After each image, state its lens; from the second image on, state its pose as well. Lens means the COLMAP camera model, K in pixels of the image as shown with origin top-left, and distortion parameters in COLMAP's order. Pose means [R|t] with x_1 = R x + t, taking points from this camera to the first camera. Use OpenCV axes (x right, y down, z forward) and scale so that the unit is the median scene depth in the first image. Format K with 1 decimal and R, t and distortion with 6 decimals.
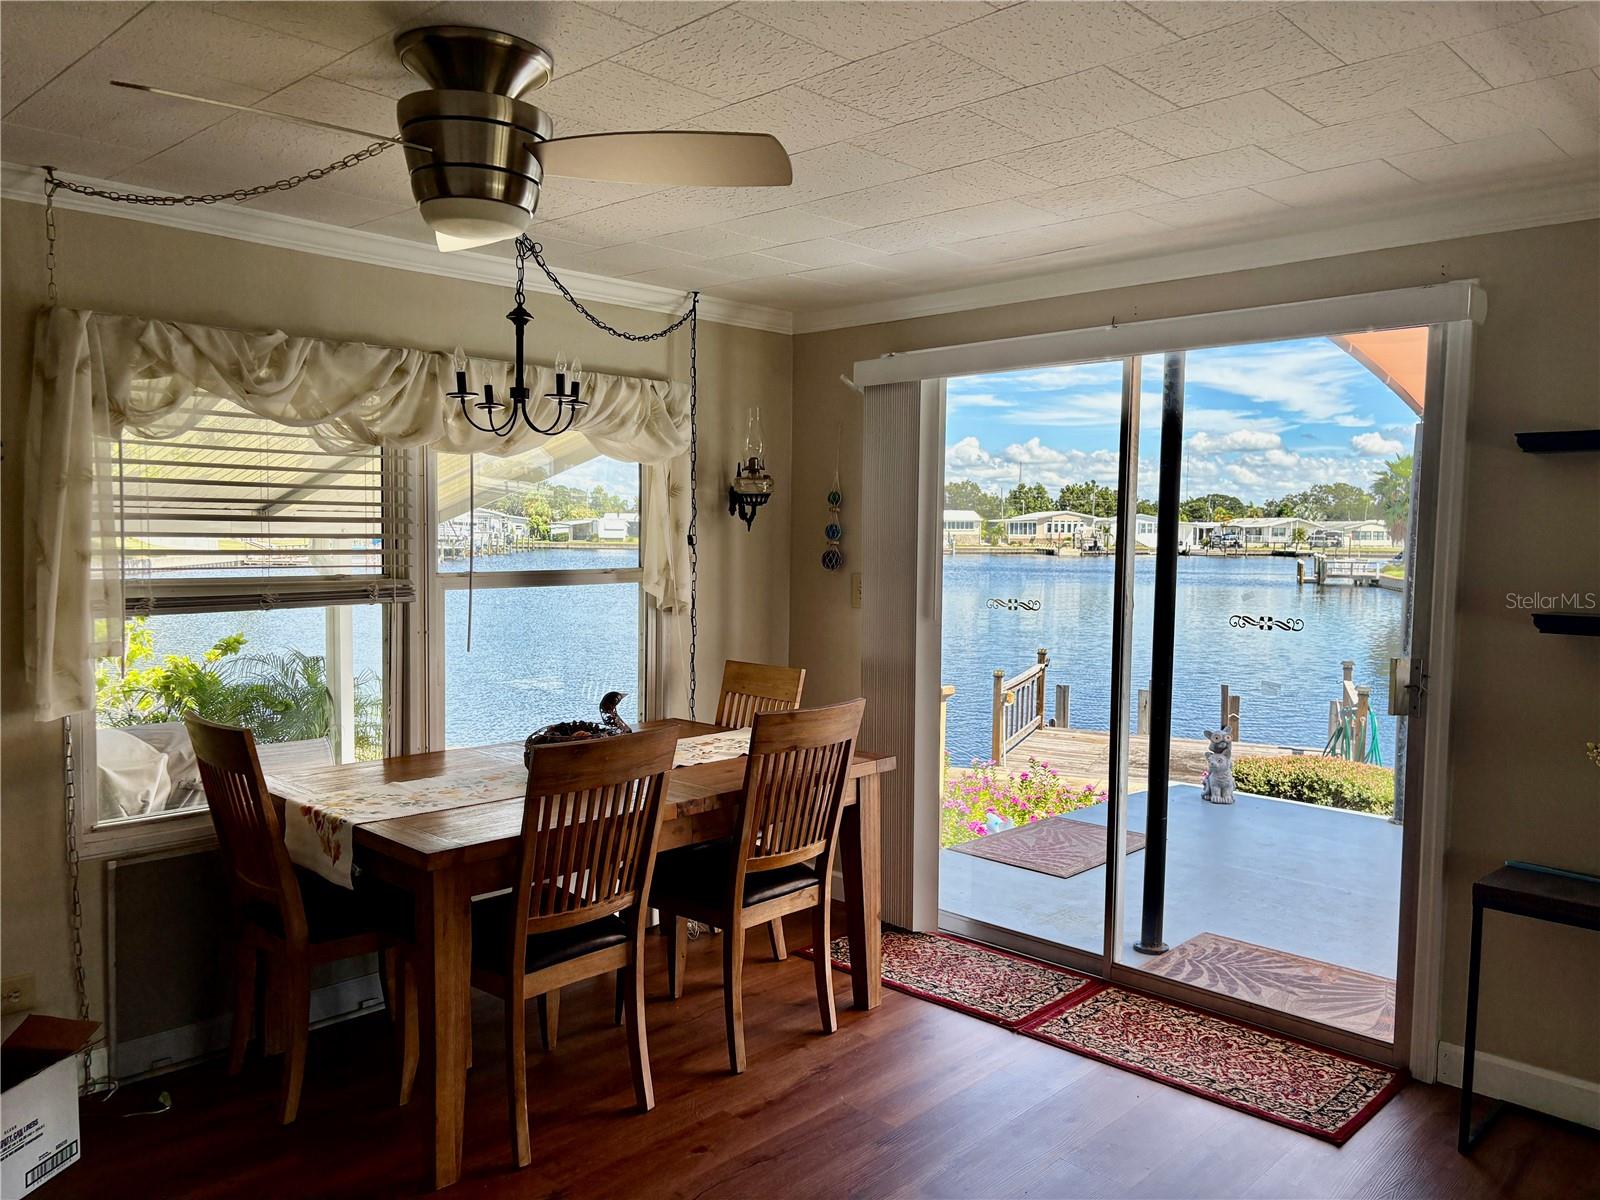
lens RADIAL K [[1214.2, 0, 800.0], [0, 1214.2, 600.0], [0, 0, 1]] dist [0.002546, 0.000709]
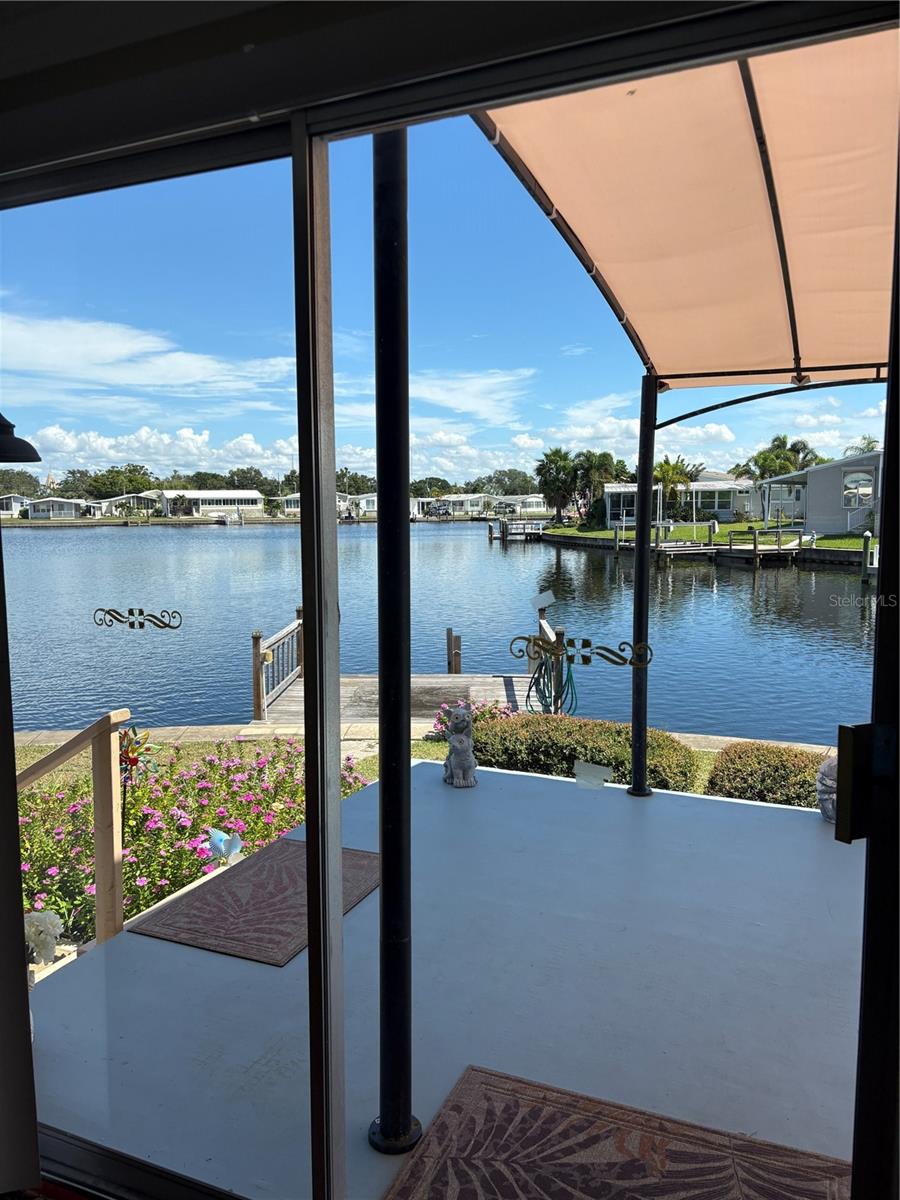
lens RADIAL K [[910.7, 0, 450.0], [0, 910.7, 600.0], [0, 0, 1]] dist [0.002546, 0.000709]
pose [[0.939945, -0.052876, 0.337205, 0.057078], [0.037397, 0.997934, 0.052240, -0.007250], [-0.339270, -0.036492, 0.939981, 0.185452]]
